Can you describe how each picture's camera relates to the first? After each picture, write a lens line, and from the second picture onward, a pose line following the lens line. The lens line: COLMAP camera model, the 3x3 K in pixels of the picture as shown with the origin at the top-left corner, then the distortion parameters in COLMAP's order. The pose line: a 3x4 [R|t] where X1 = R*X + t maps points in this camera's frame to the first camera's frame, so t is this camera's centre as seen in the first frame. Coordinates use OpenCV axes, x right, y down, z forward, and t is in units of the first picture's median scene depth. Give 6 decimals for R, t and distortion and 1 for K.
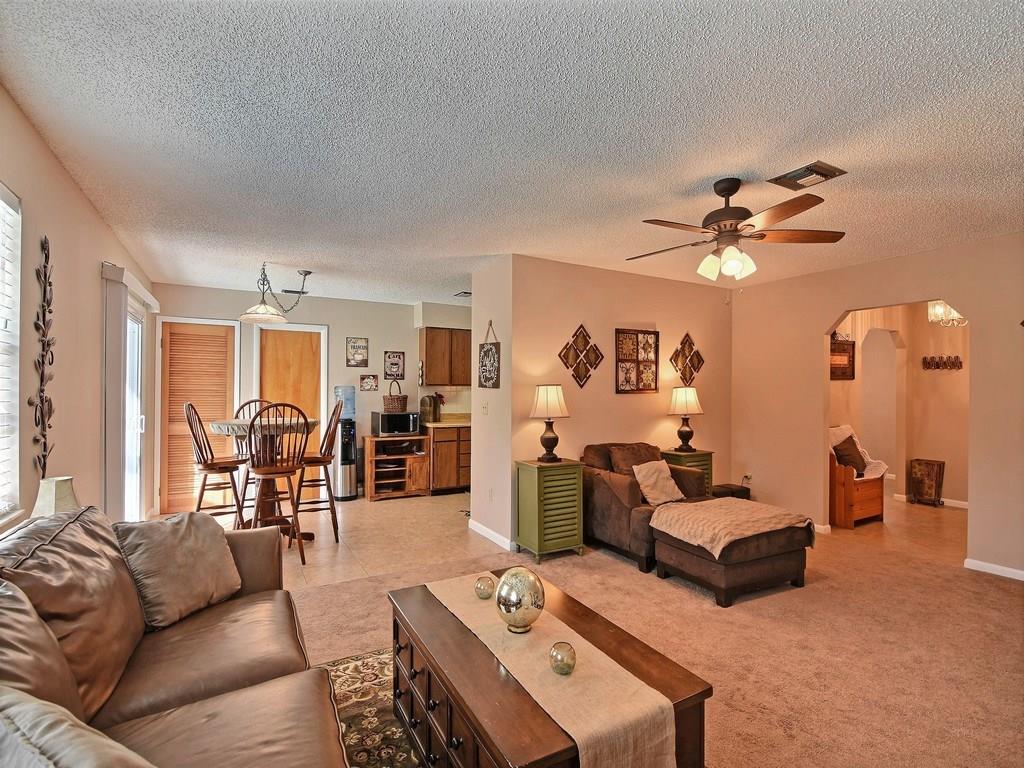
lens RADIAL K [[479.0, 0, 508.8], [0, 479.0, 385.1], [0, 0, 1]] dist [-0.019740, -0.000111]
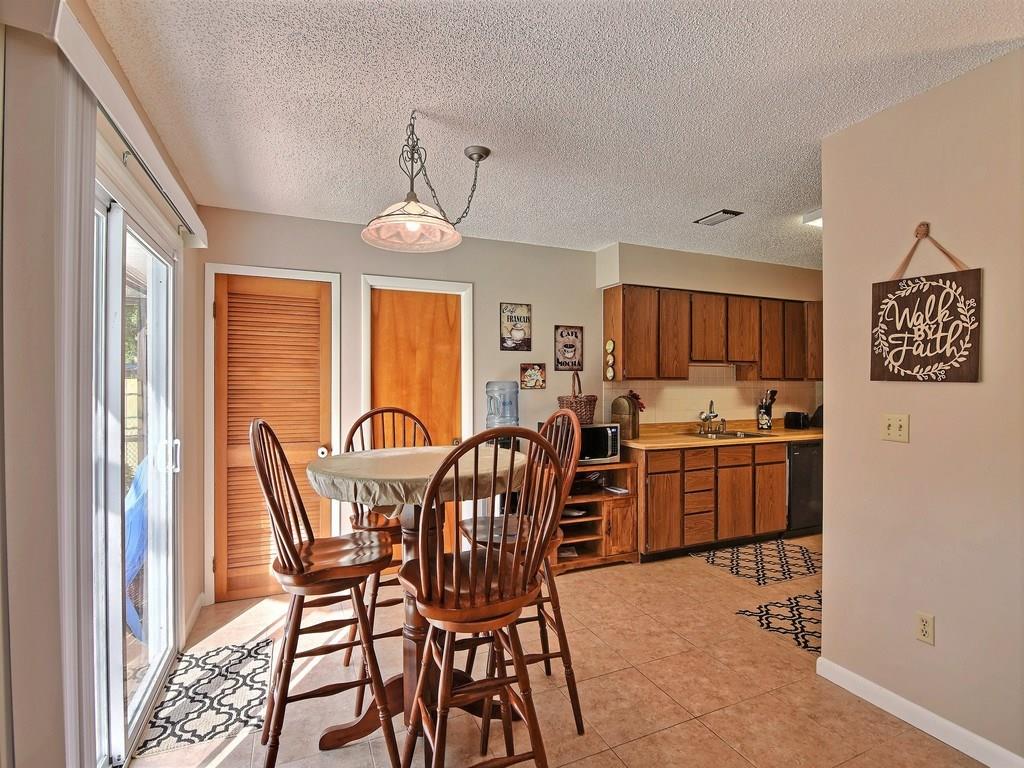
lens RADIAL K [[496.3, 0, 515.5], [0, 496.3, 382.0], [0, 0, 1]] dist [-0.023894, -0.000467]
pose [[0.993746, -0.008187, -0.111364, -0.296613], [0.008287, 0.999966, 0.000442, 0.002871], [0.111357, -0.001362, 0.993780, 0.437586]]
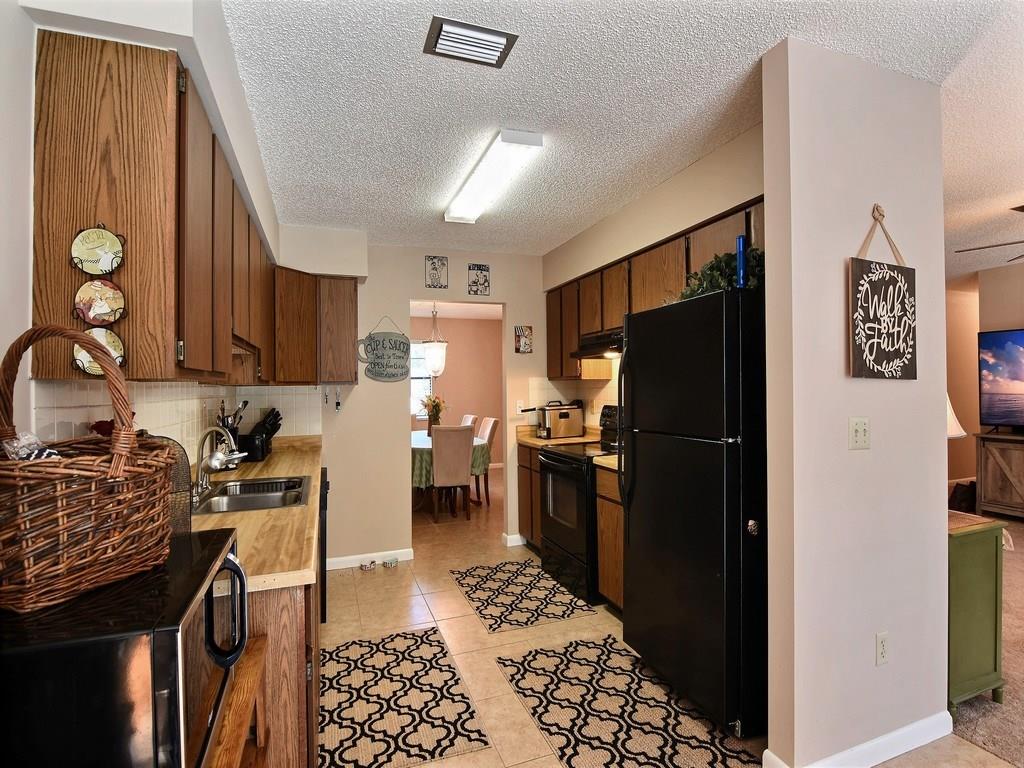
lens RADIAL K [[504.0, 0, 512.0], [0, 504.0, 384.0], [0, 0, 1]] dist [-0.001935, -0.000231]
pose [[0.169712, -0.002269, 0.985491, -0.415011], [0.010282, 0.999947, 0.000532, 0.006022], [-0.985440, 0.010043, 0.169726, 1.025143]]
